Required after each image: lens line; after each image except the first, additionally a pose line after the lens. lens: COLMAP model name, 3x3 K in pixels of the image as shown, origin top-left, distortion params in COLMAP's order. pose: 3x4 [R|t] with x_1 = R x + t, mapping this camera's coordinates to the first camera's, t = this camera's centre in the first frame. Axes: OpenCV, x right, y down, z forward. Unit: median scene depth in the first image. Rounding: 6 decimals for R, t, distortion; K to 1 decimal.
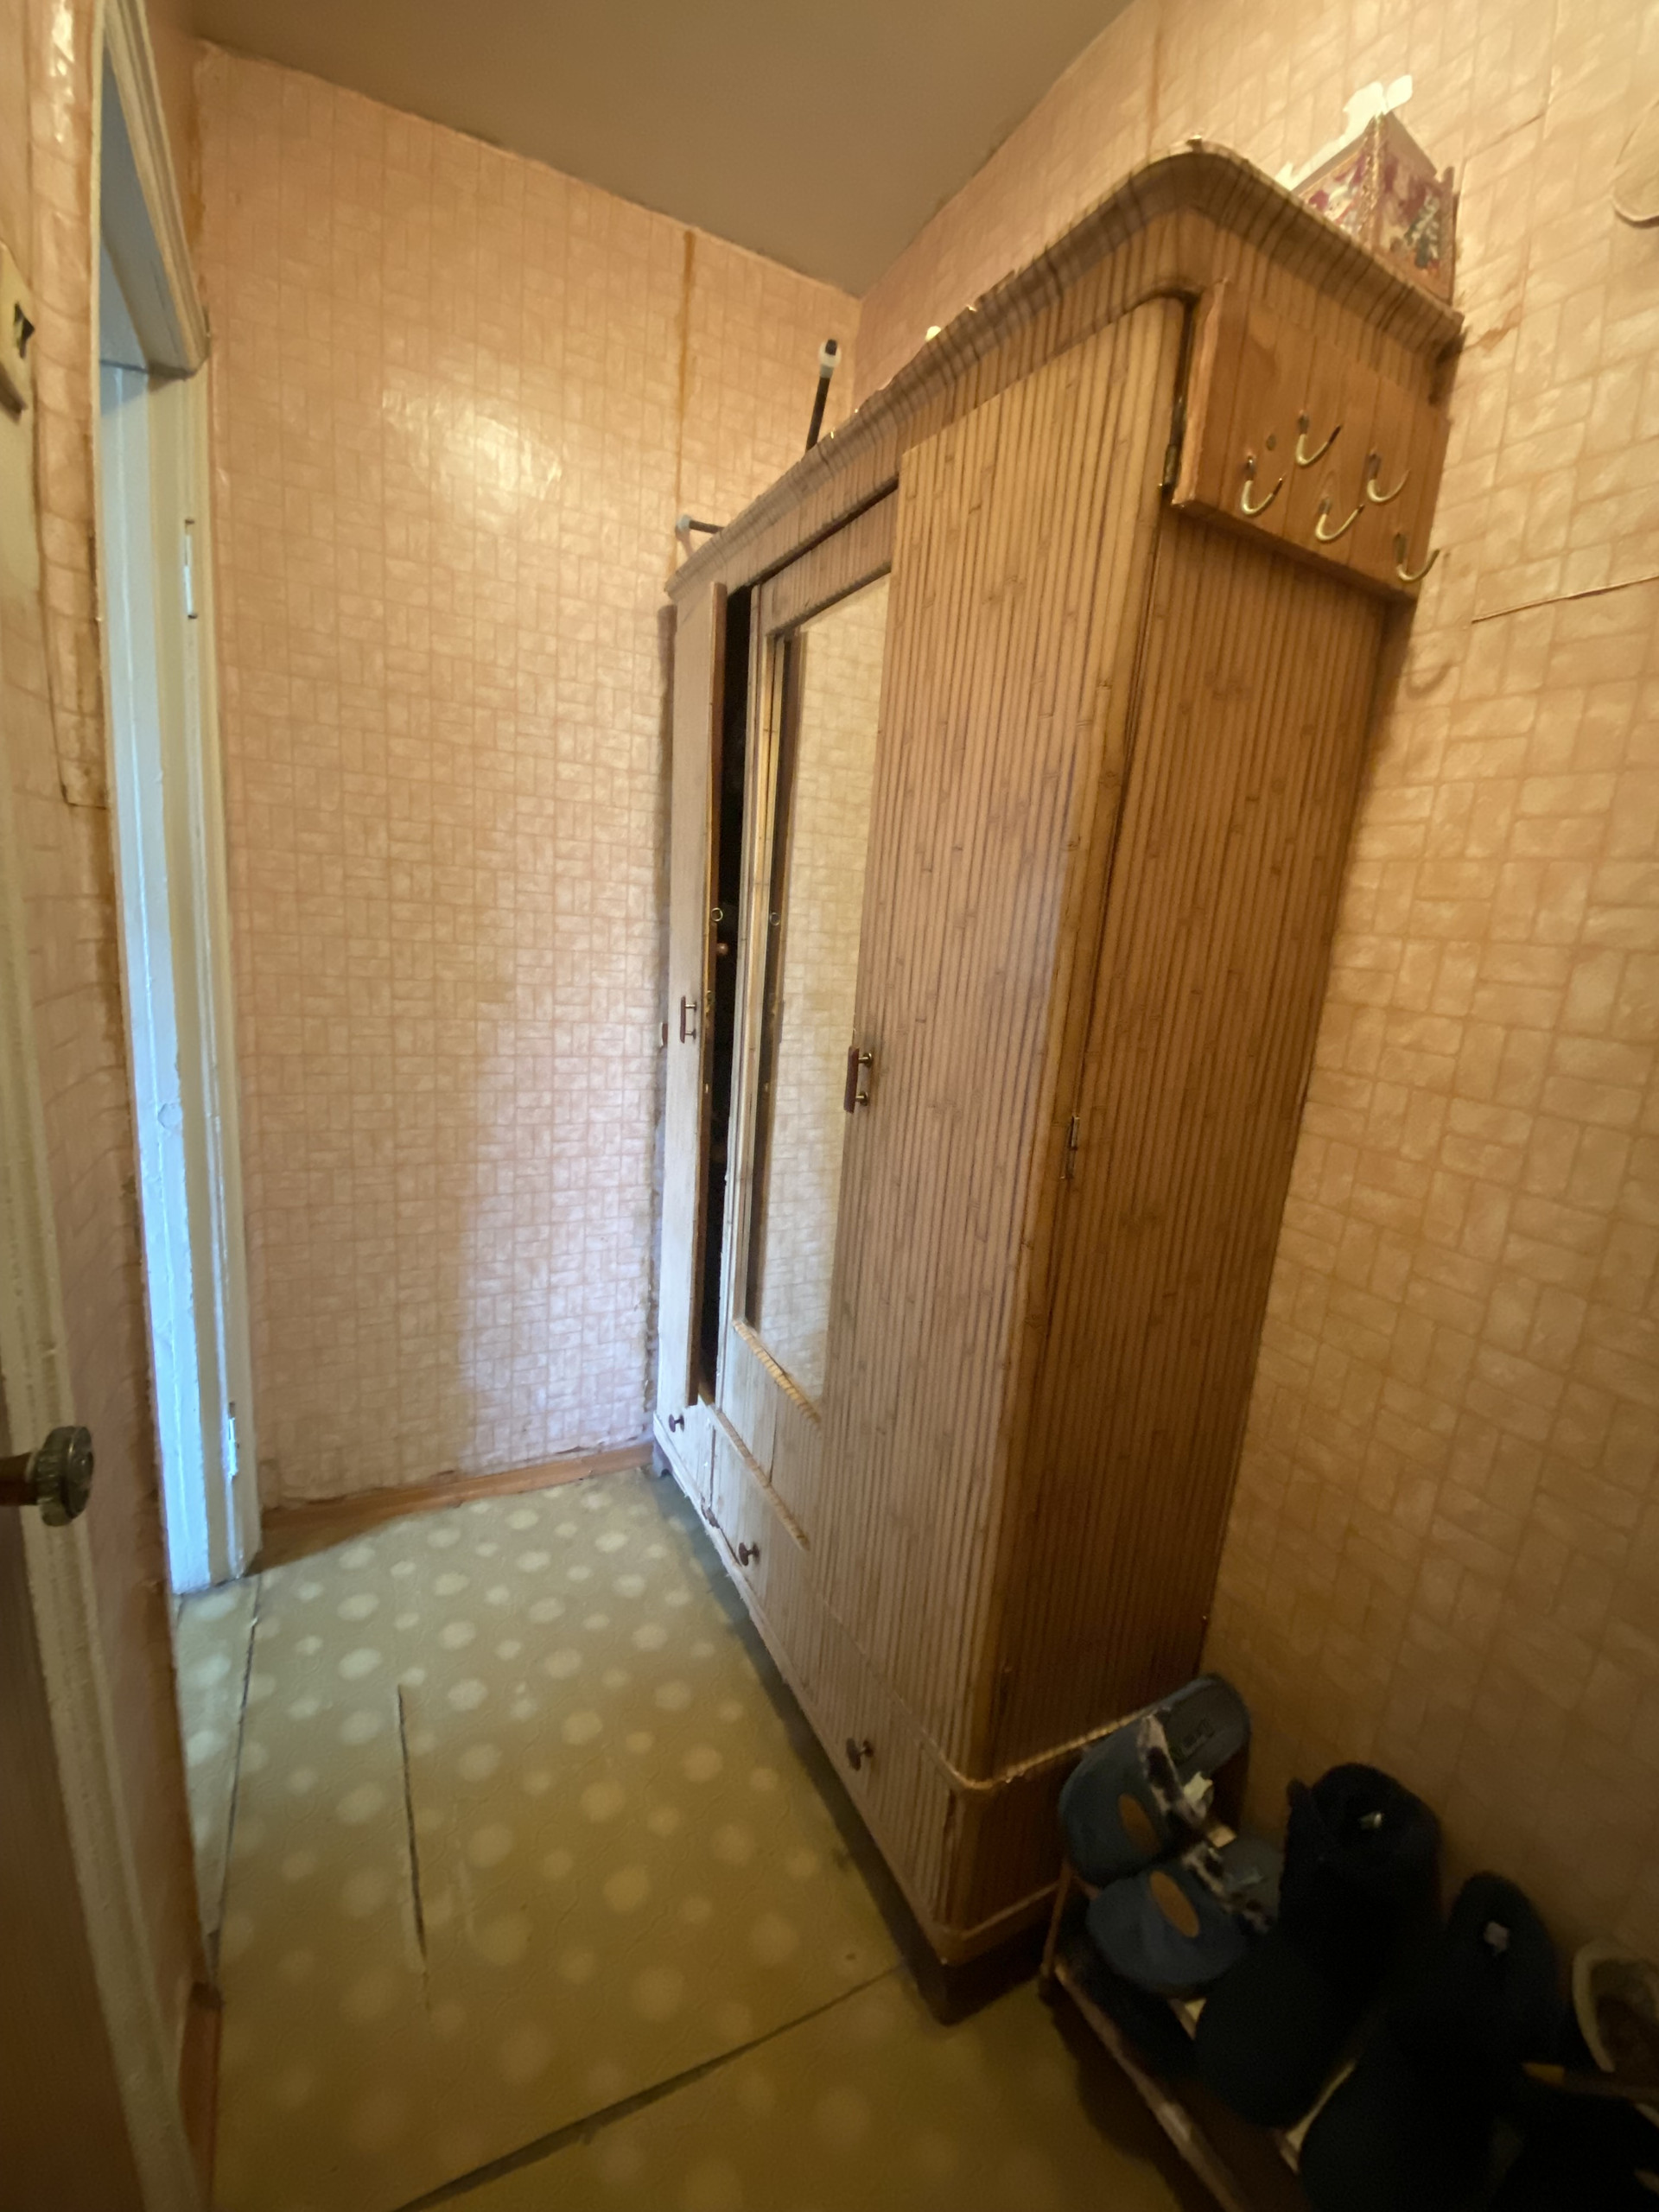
lens RADIAL K [[901.8, 0, 829.5], [0, 901.8, 1106.0], [0, 0, 1]] dist [0.026271, -0.024614]
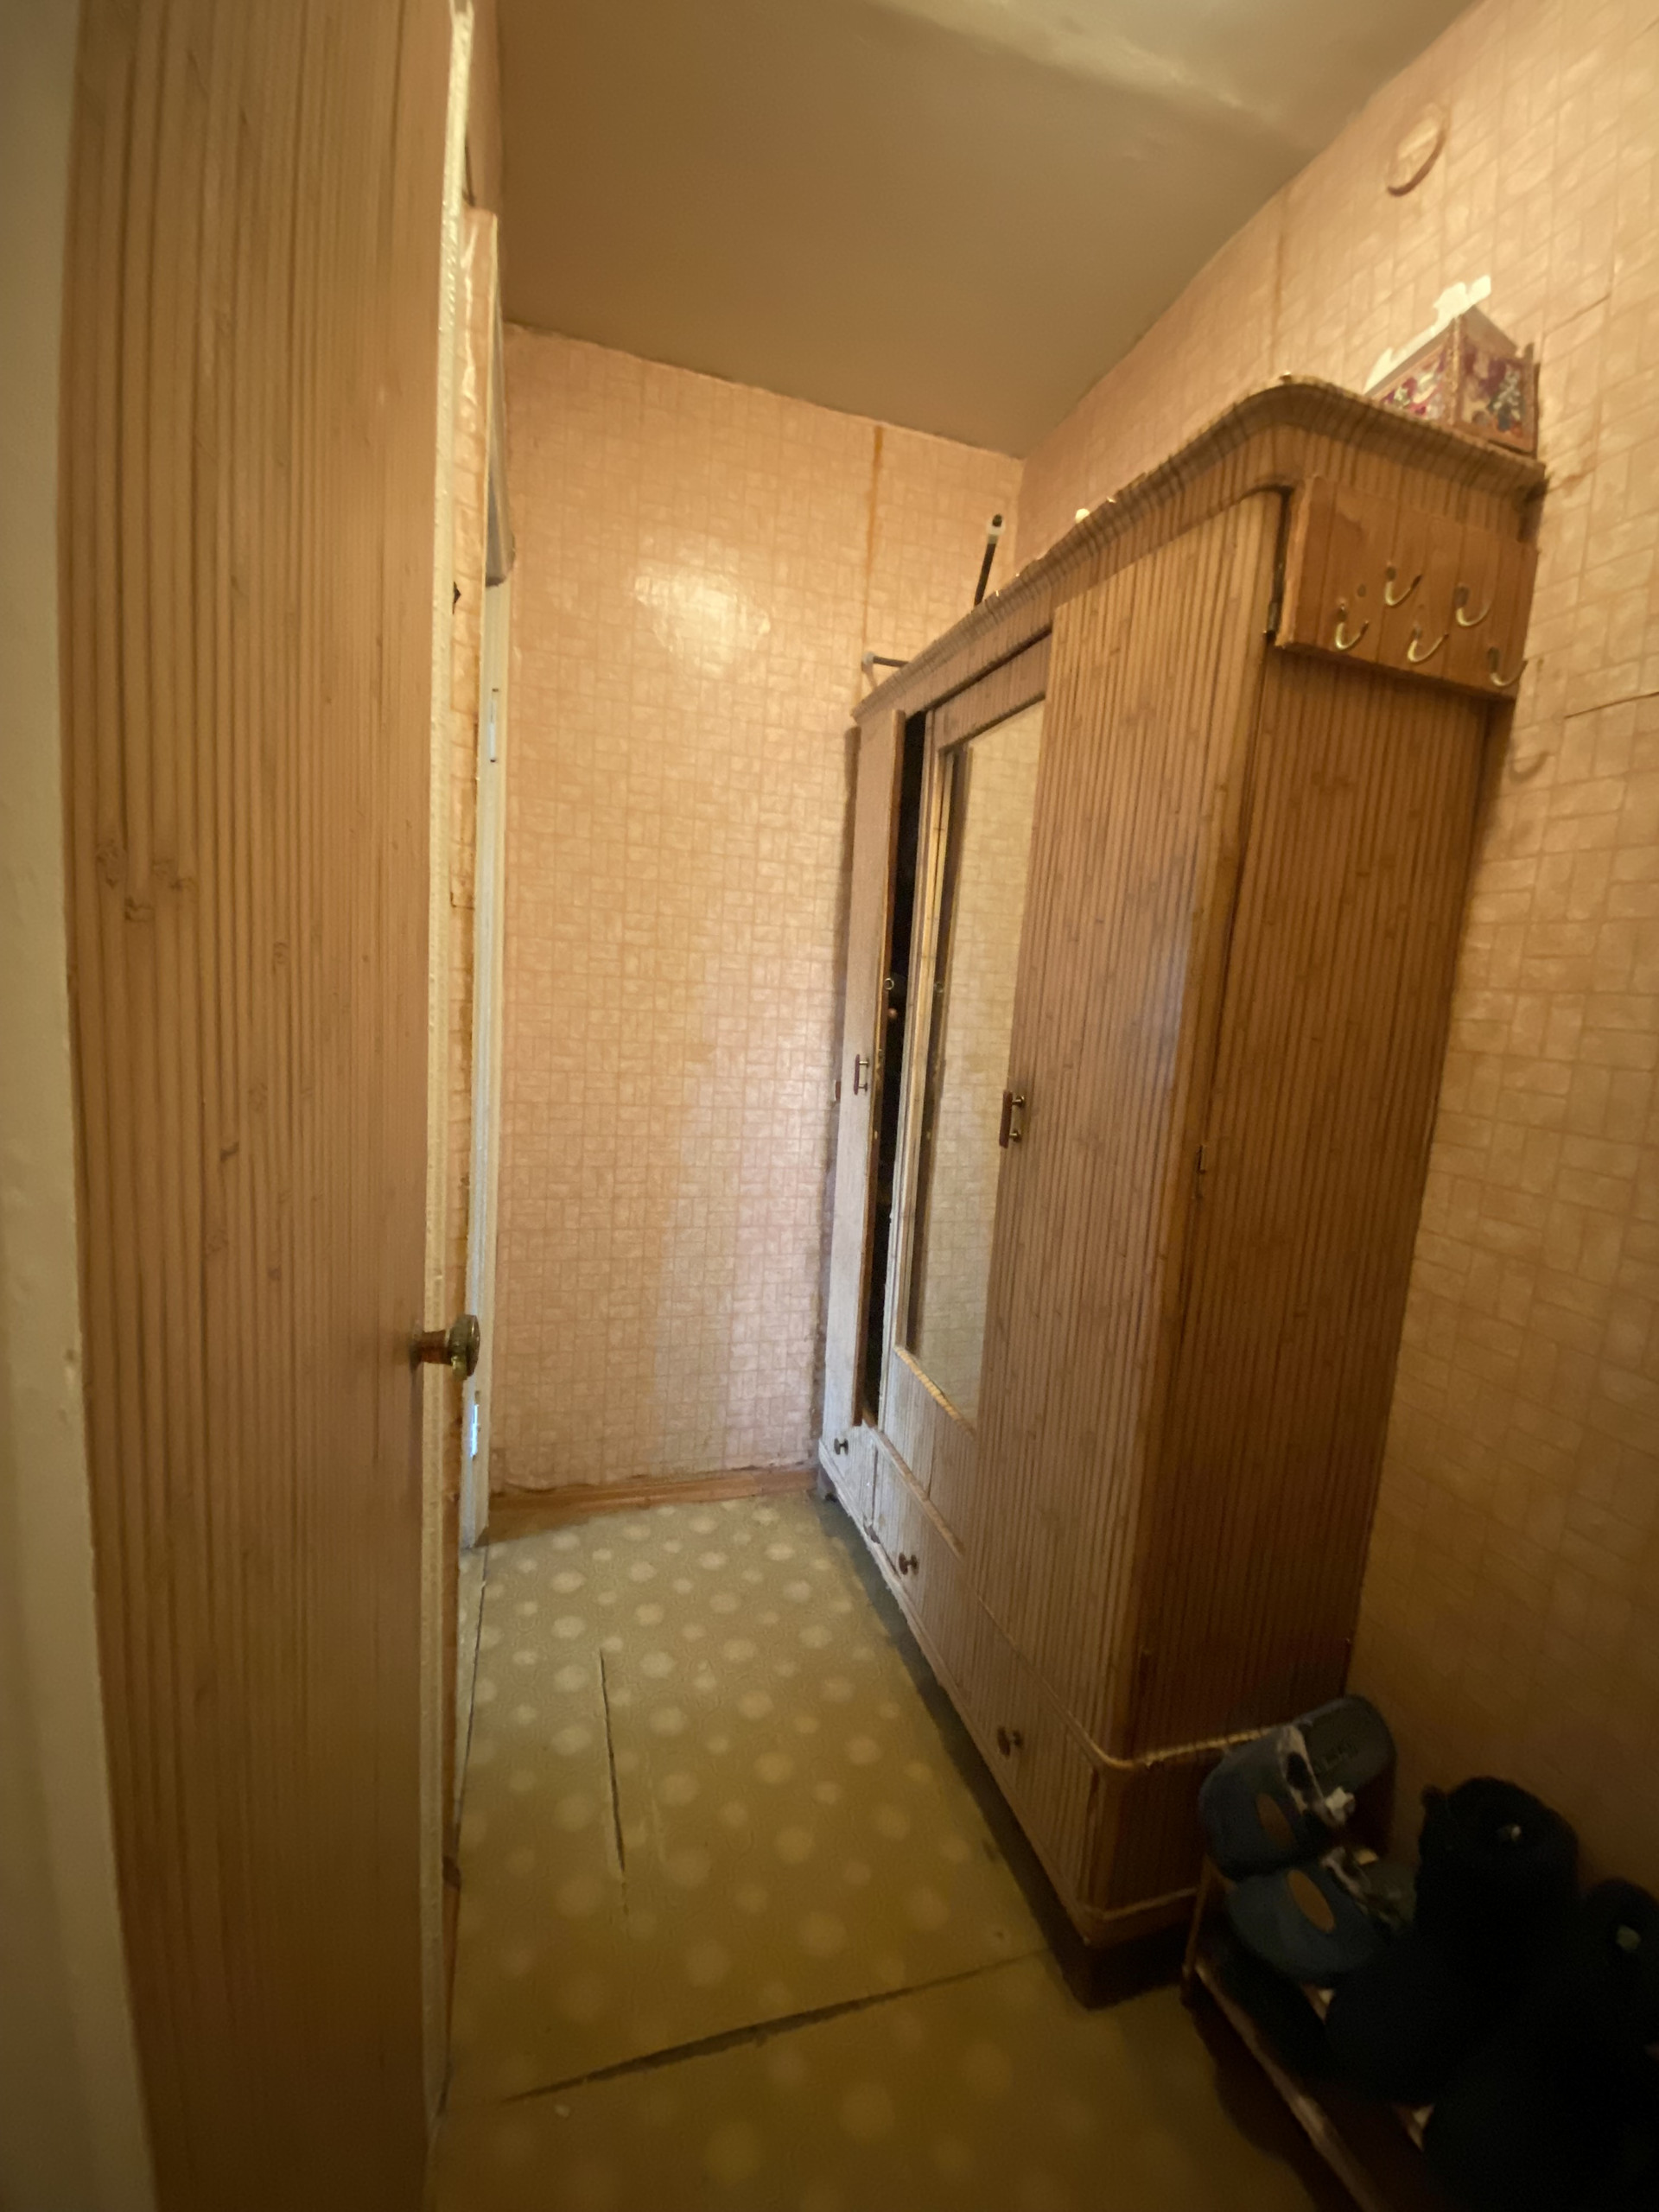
lens RADIAL K [[901.8, 0, 829.5], [0, 901.8, 1106.0], [0, 0, 1]] dist [0.026271, -0.024614]
pose [[0.985030, 0.011832, -0.171977, -0.001059], [-0.026400, 0.996227, -0.082674, 0.059280], [0.170350, 0.085976, 0.981626, -0.193291]]
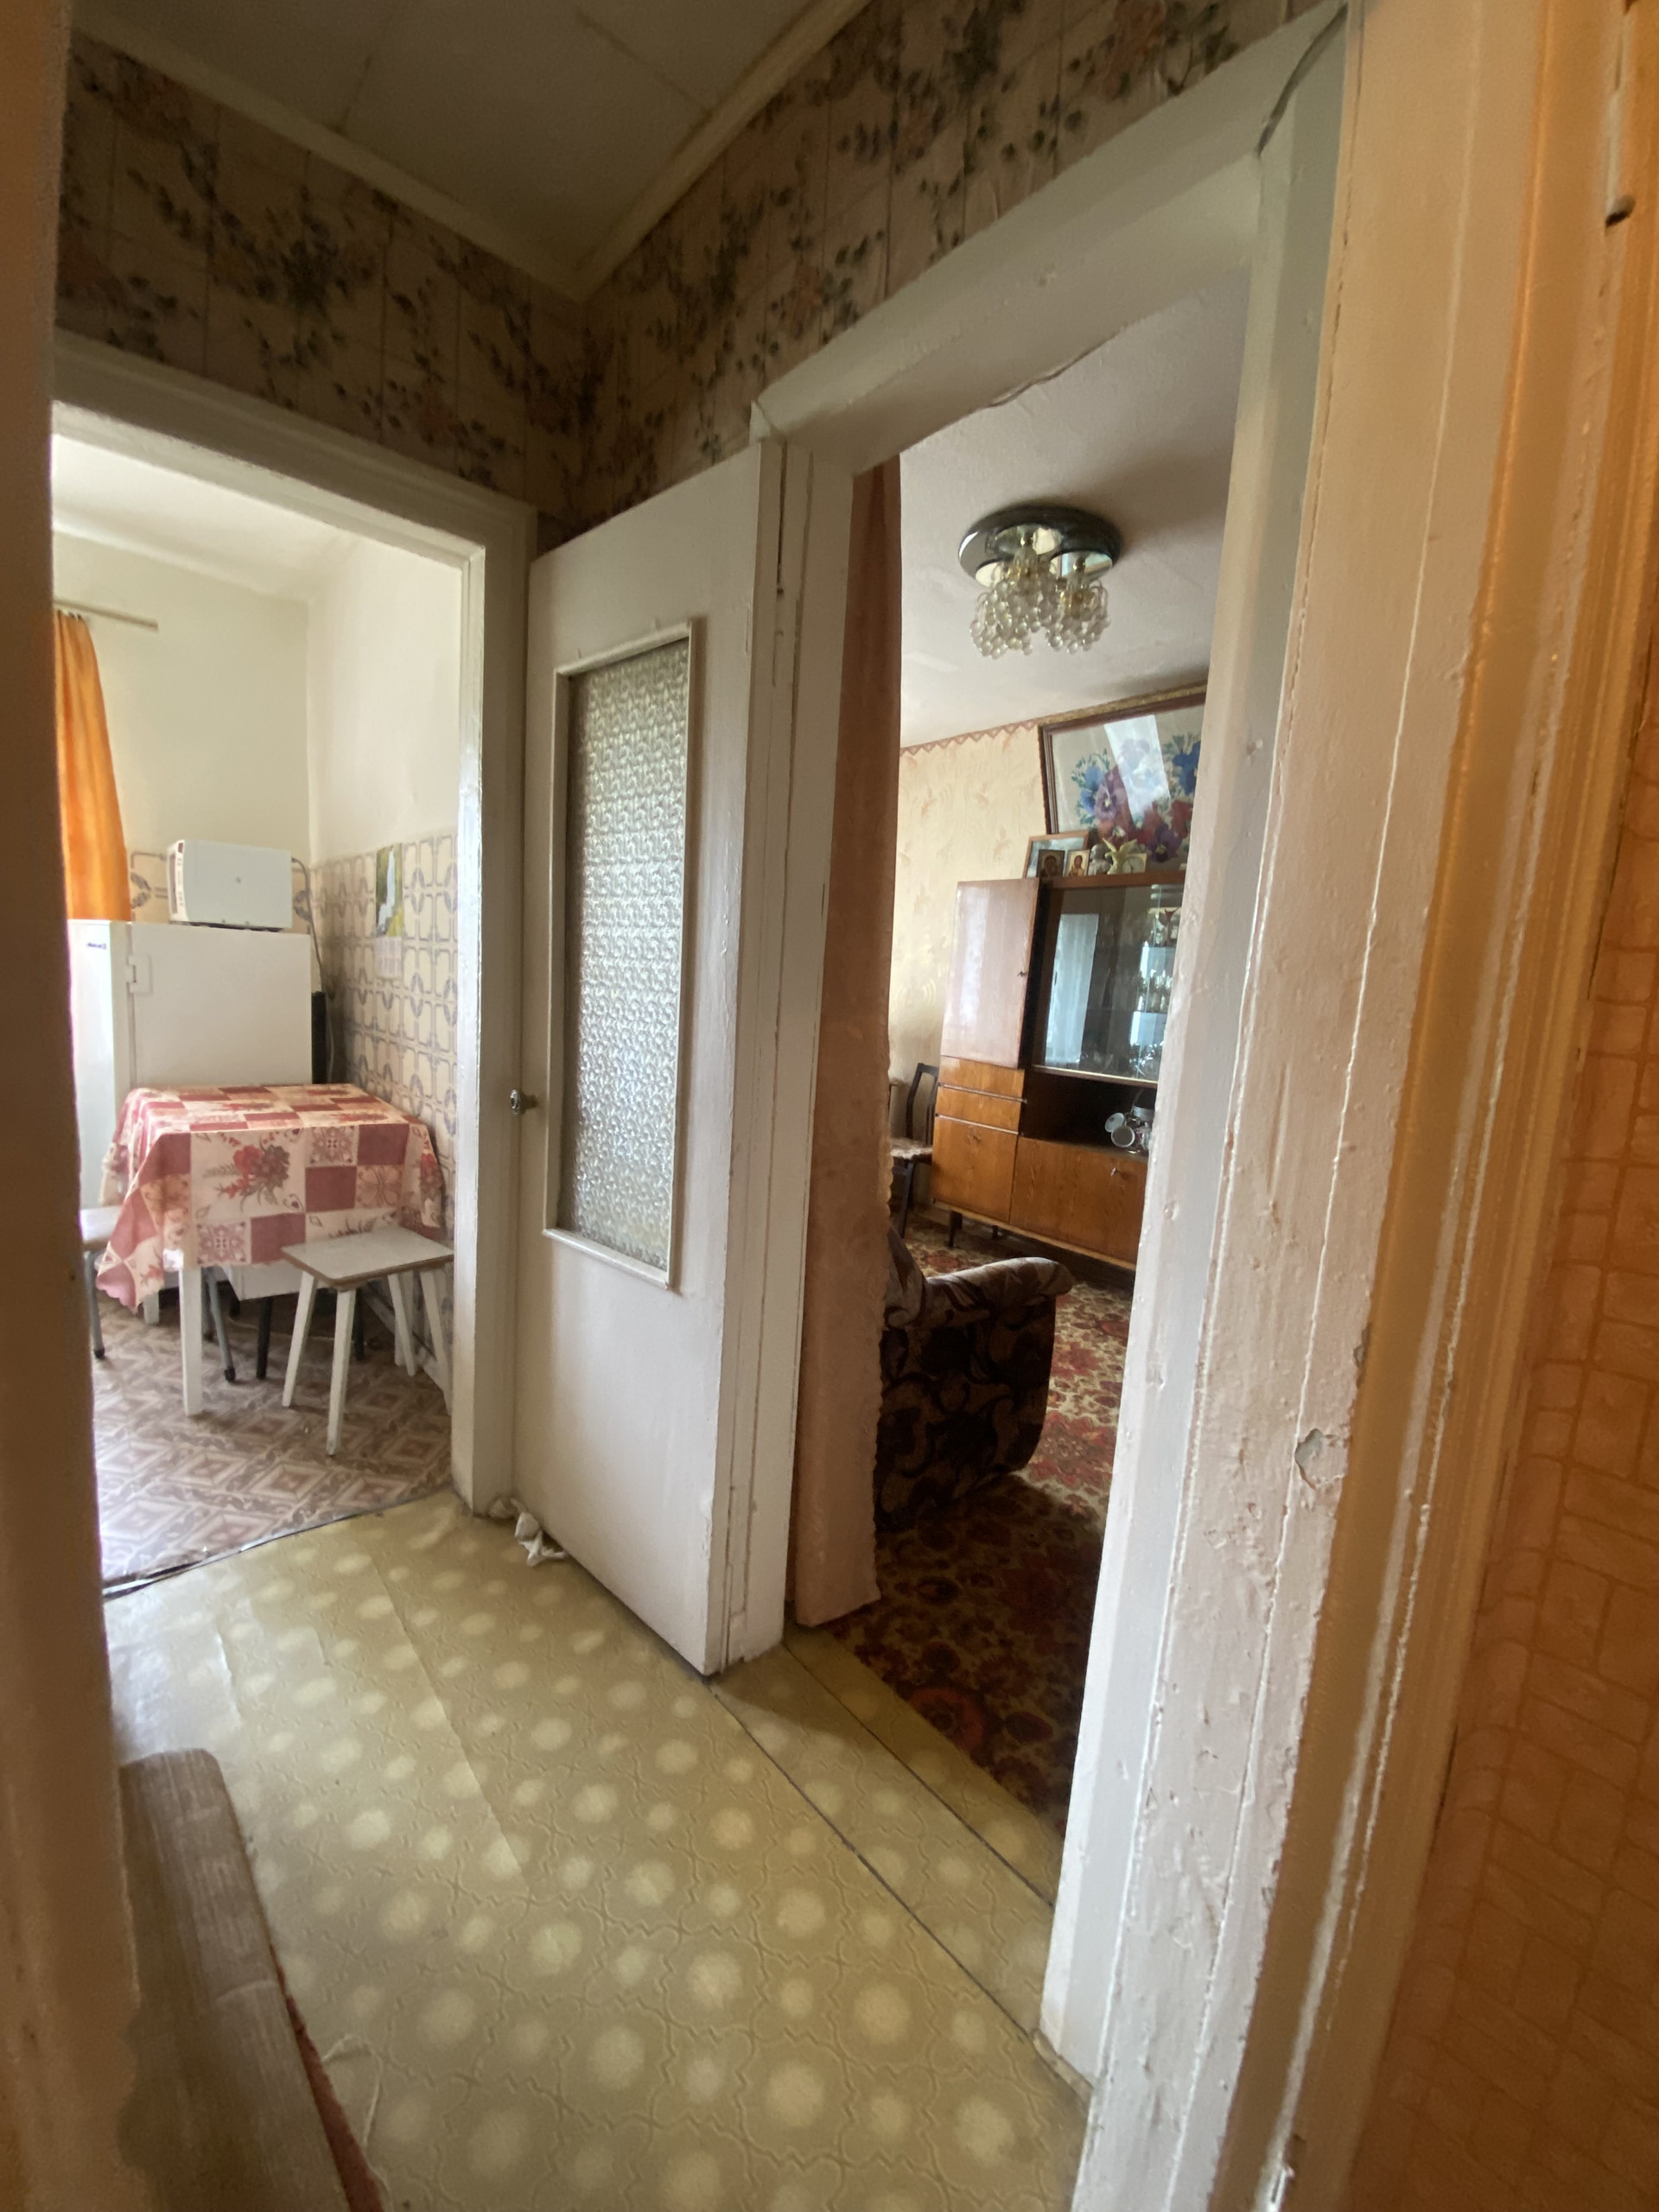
lens RADIAL K [[901.8, 0, 829.5], [0, 901.8, 1106.0], [0, 0, 1]] dist [0.026271, -0.024614]
pose [[0.246416, 0.073822, -0.966348, -0.515509], [-0.233604, 0.972221, 0.014702, -0.140380], [0.940589, 0.222120, 0.256816, 0.858728]]
